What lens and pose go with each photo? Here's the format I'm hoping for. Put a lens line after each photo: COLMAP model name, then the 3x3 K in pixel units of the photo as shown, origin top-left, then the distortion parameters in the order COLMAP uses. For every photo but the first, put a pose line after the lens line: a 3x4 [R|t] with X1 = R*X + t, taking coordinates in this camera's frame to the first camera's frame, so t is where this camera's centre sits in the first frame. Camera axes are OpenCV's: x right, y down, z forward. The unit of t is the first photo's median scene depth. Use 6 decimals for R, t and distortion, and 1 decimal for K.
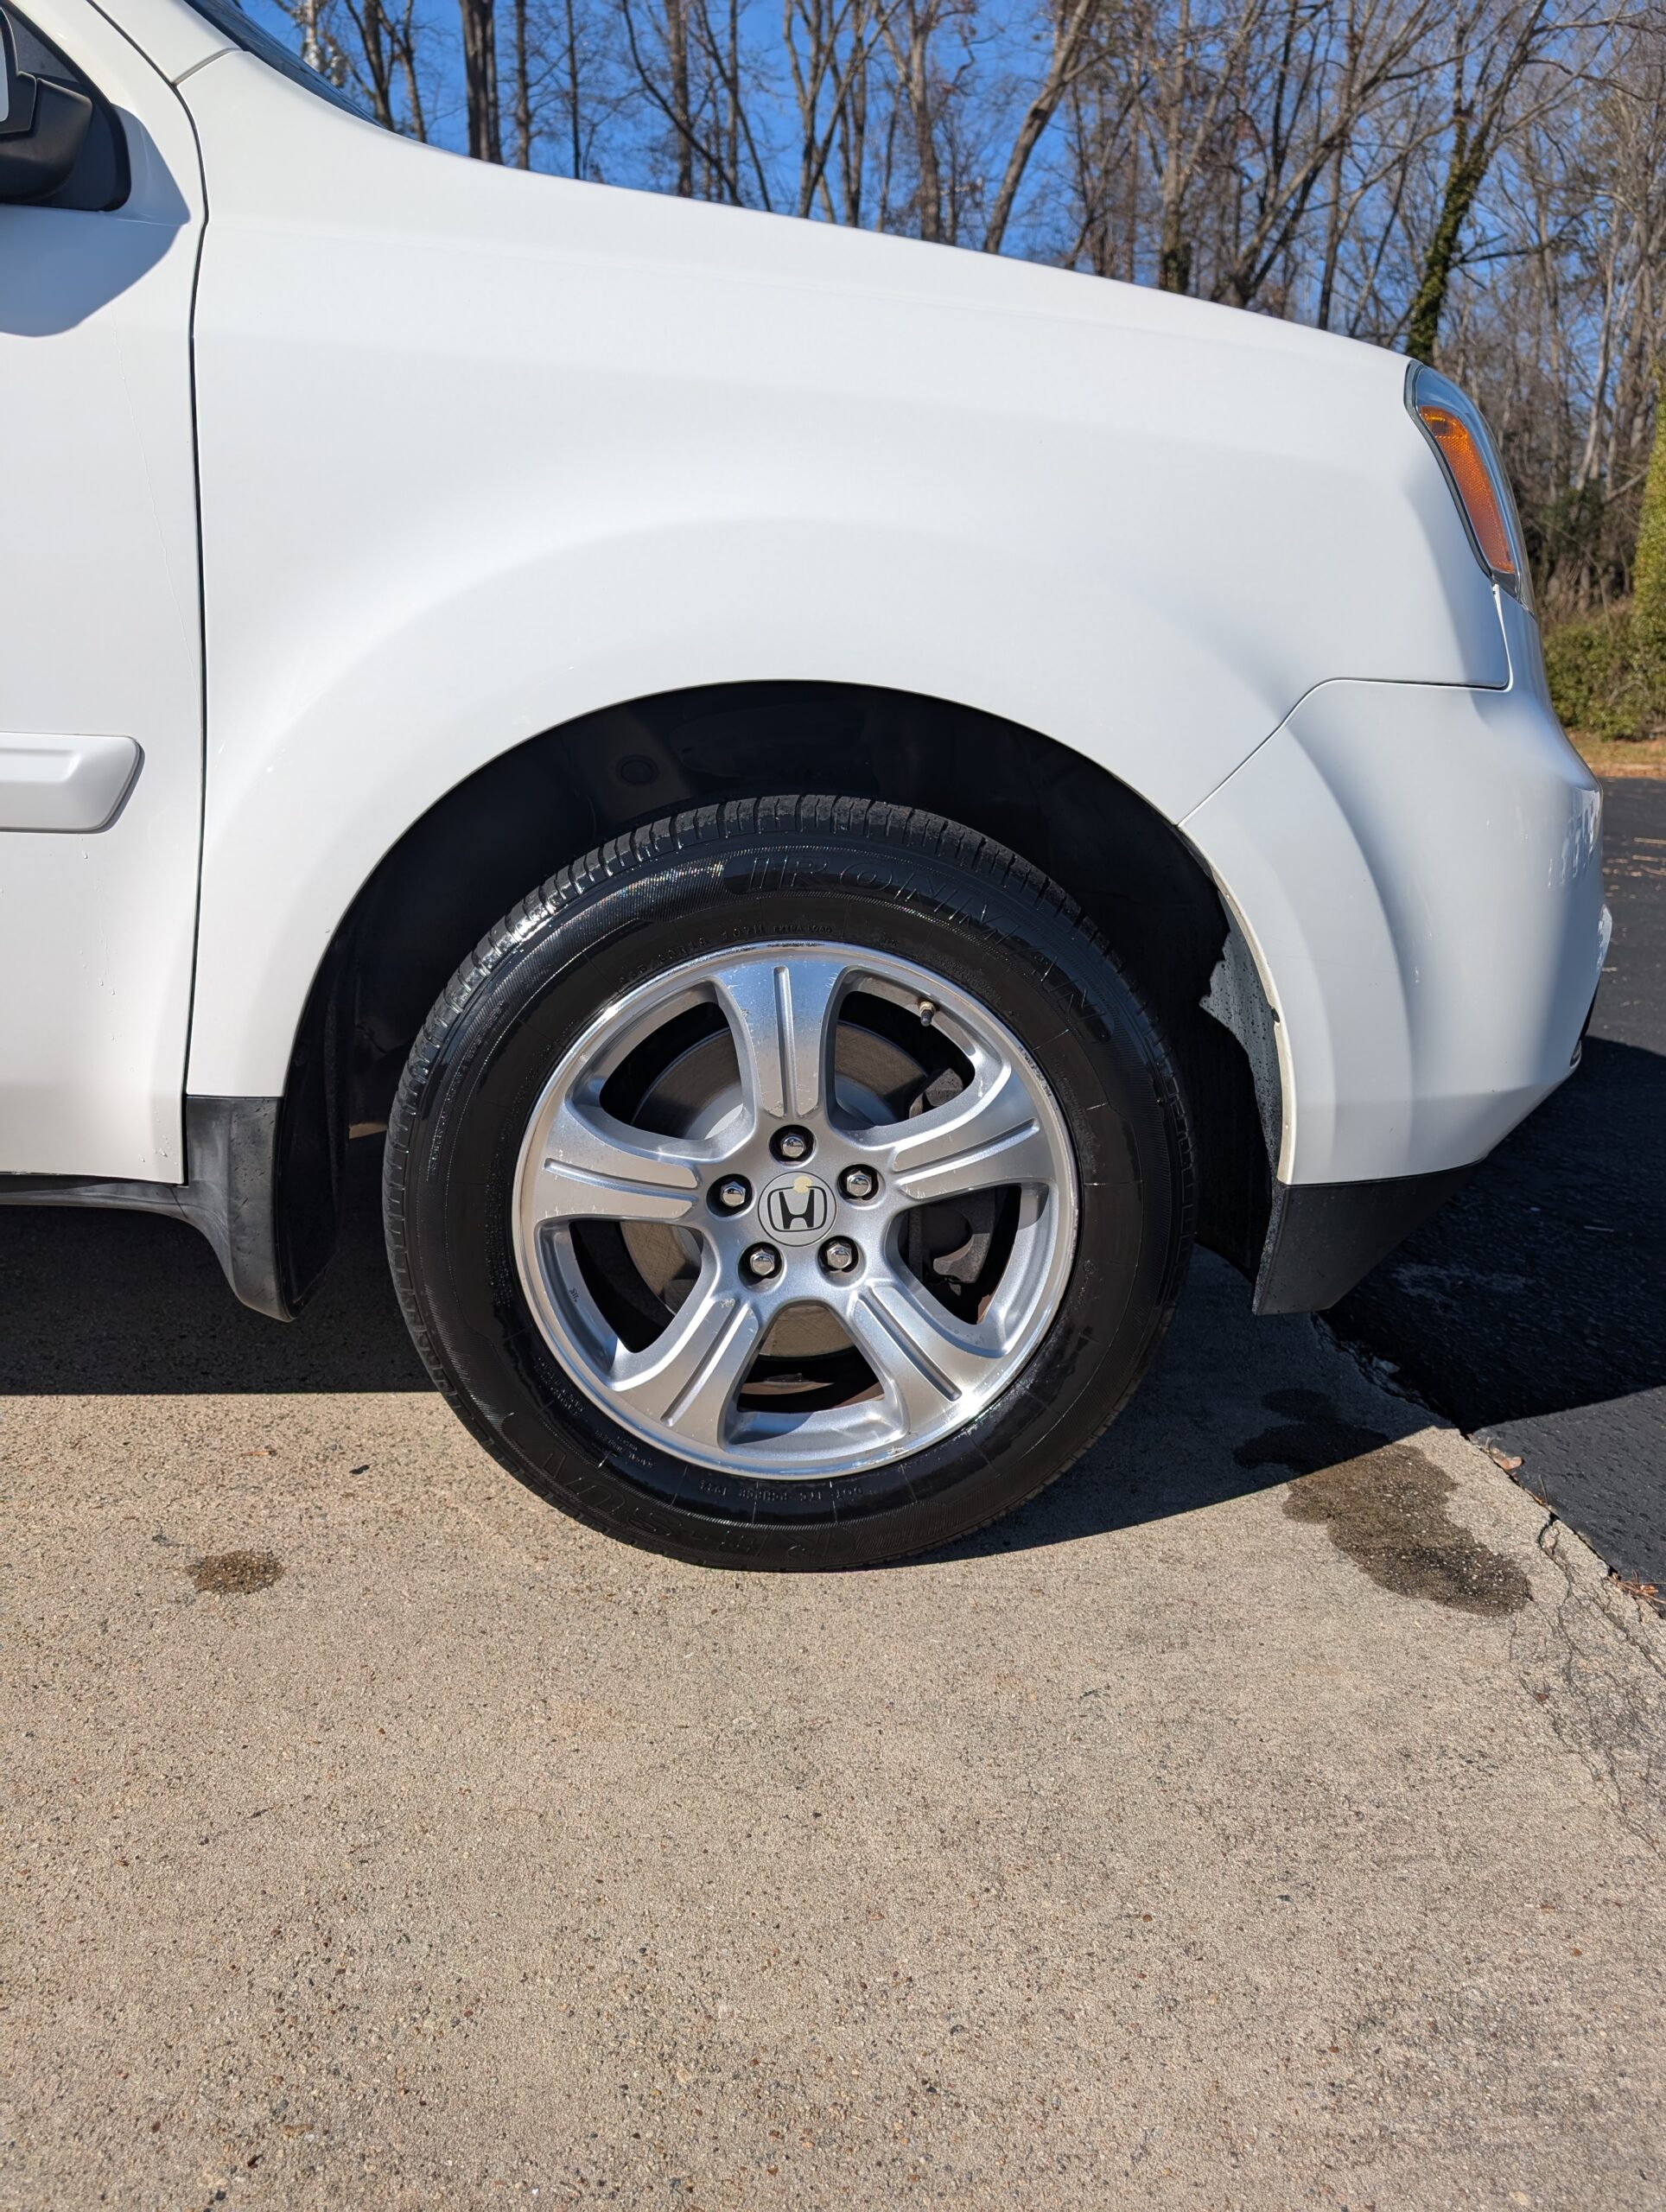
lens RADIAL K [[1598.1, 0, 821.4], [0, 1598.1, 1095.6], [0, 0, 1]] dist [0.014374, -0.015493]
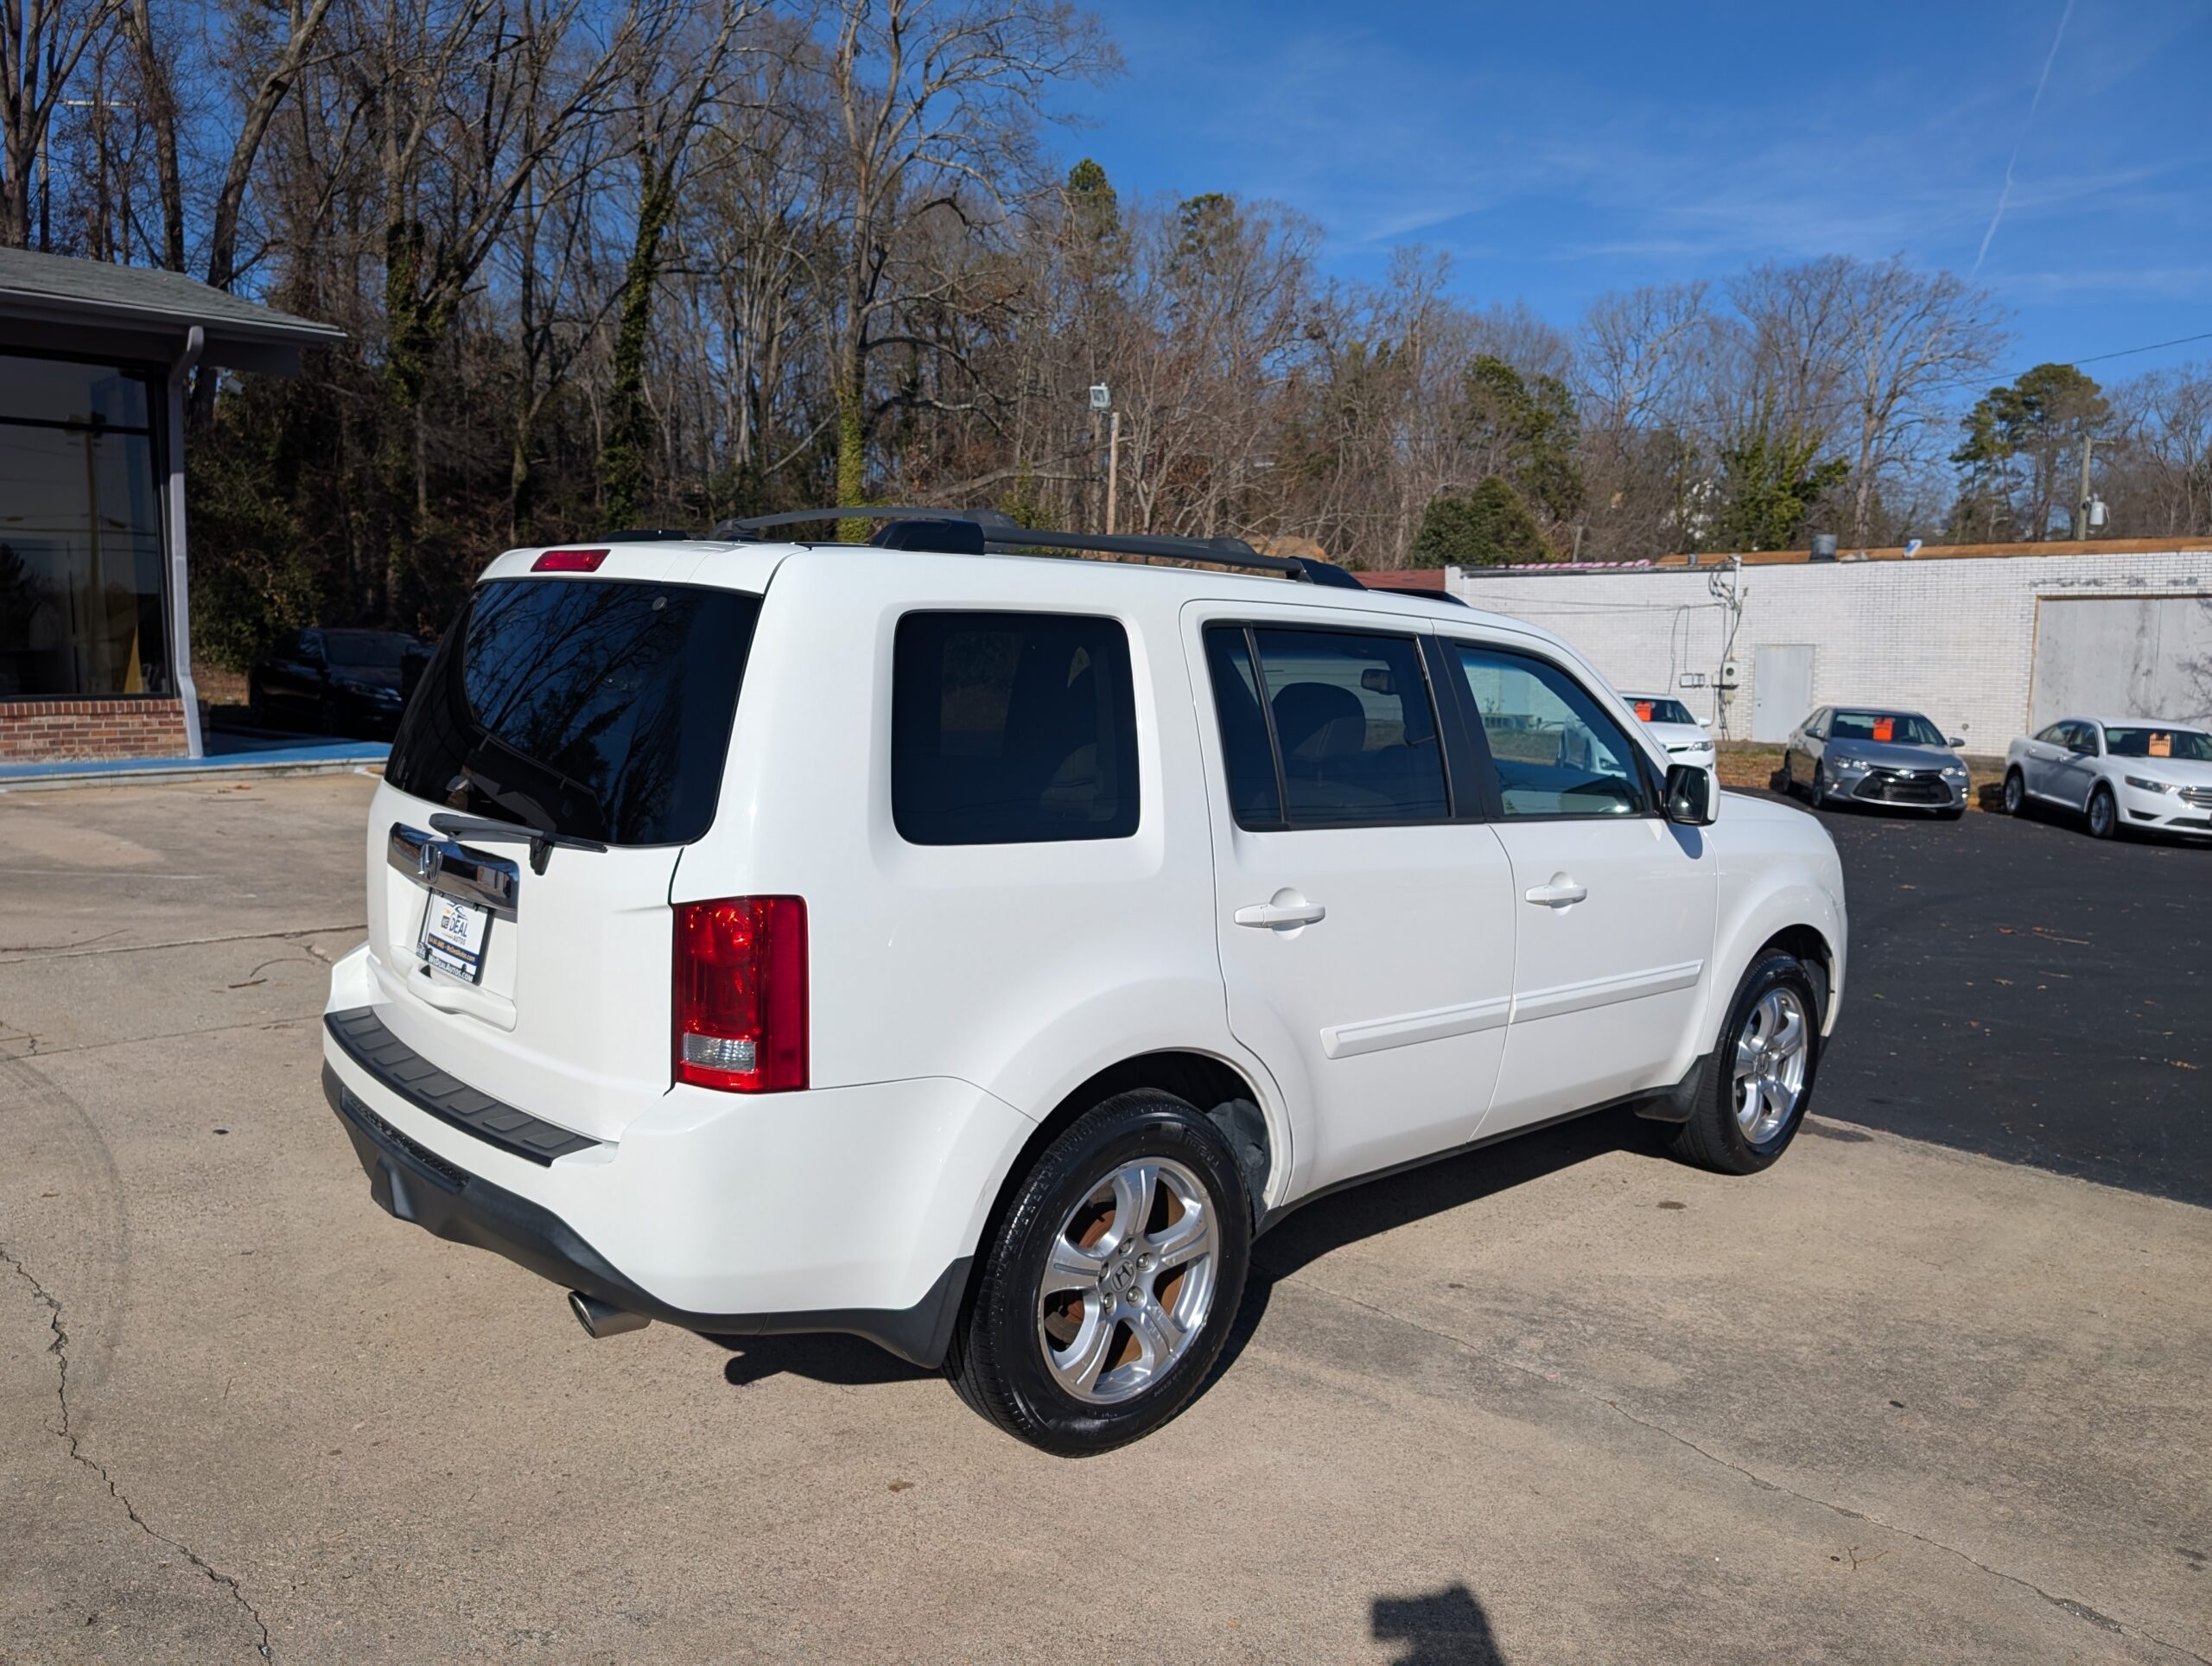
lens RADIAL K [[1598.1, 0, 1068.6], [0, 1598.1, 840.1], [0, 0, 1]] dist [0.014374, -0.015493]
pose [[0.781424, -0.070251, 0.620033, -0.143090], [0.133113, 0.989538, -0.055645, -0.018031], [-0.609637, 0.126017, 0.782600, -0.039092]]
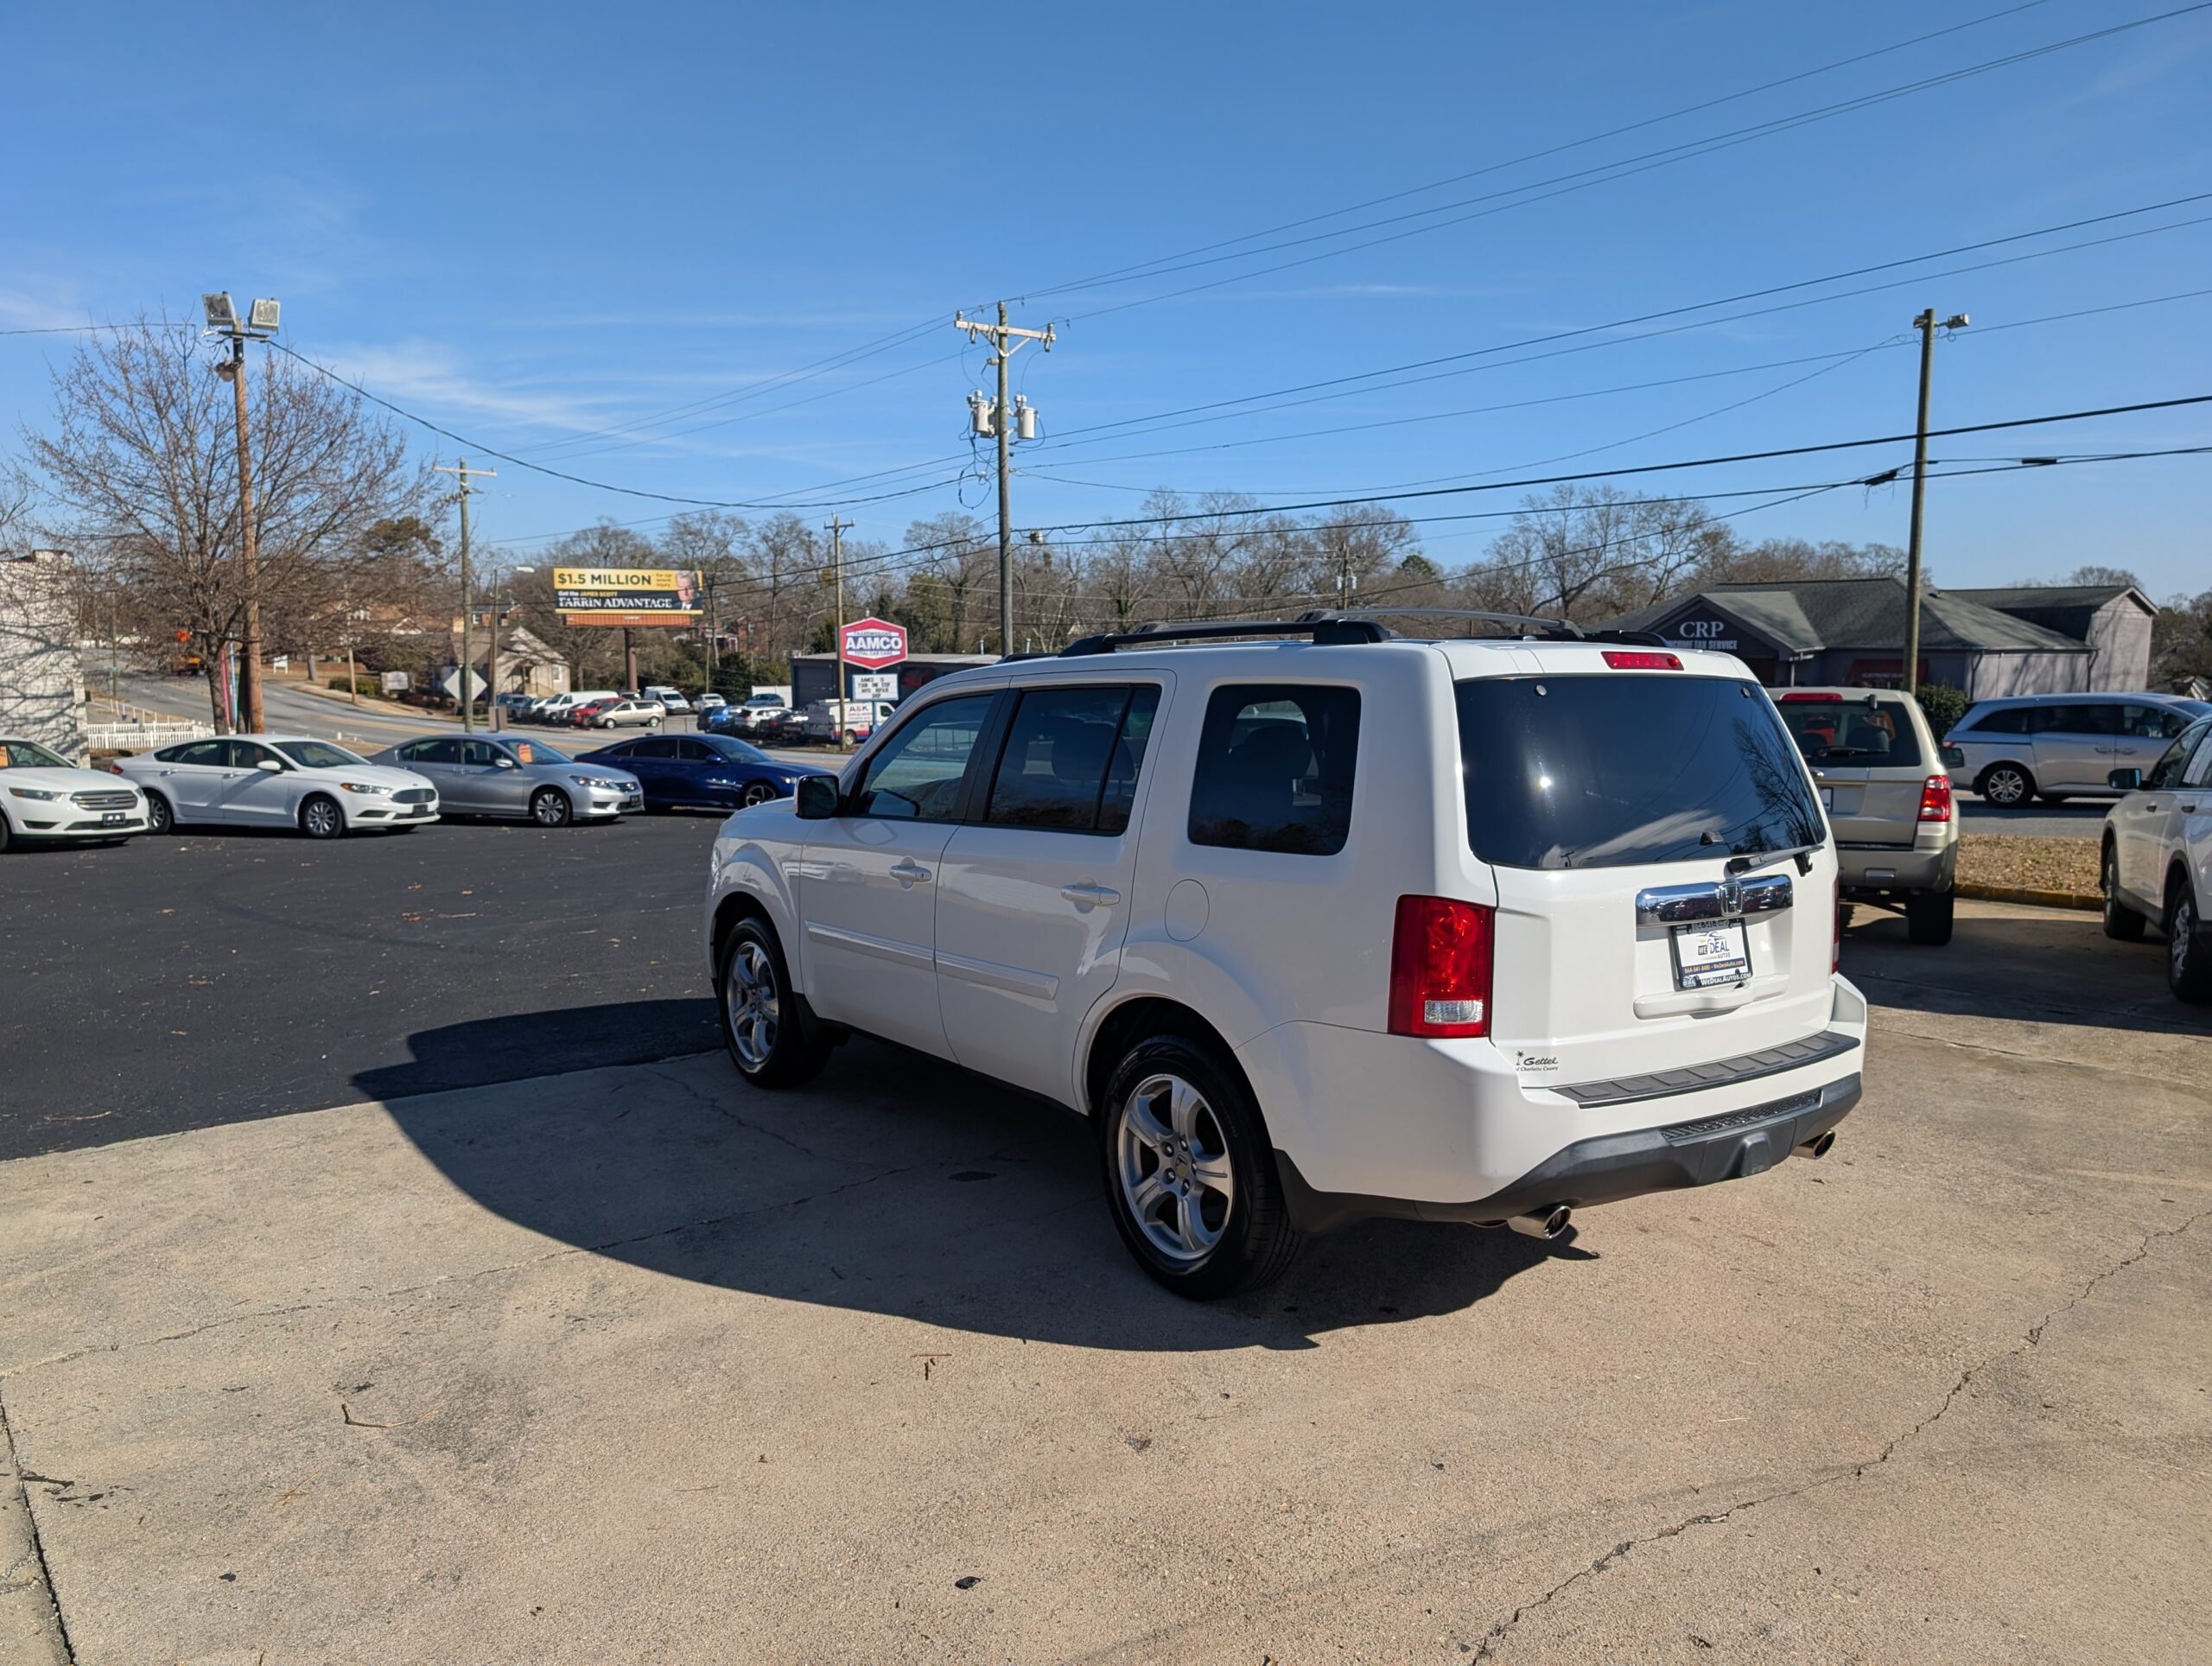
lens RADIAL K [[1598.1, 0, 1097.6], [0, 1598.1, 836.5], [0, 0, 1]] dist [0.014374, -0.015493]
pose [[-0.545076, -0.099013, 0.832519, -0.189187], [0.193264, 0.951419, 0.239690, -0.070072], [-0.815807, 0.291545, -0.499460, 0.156548]]
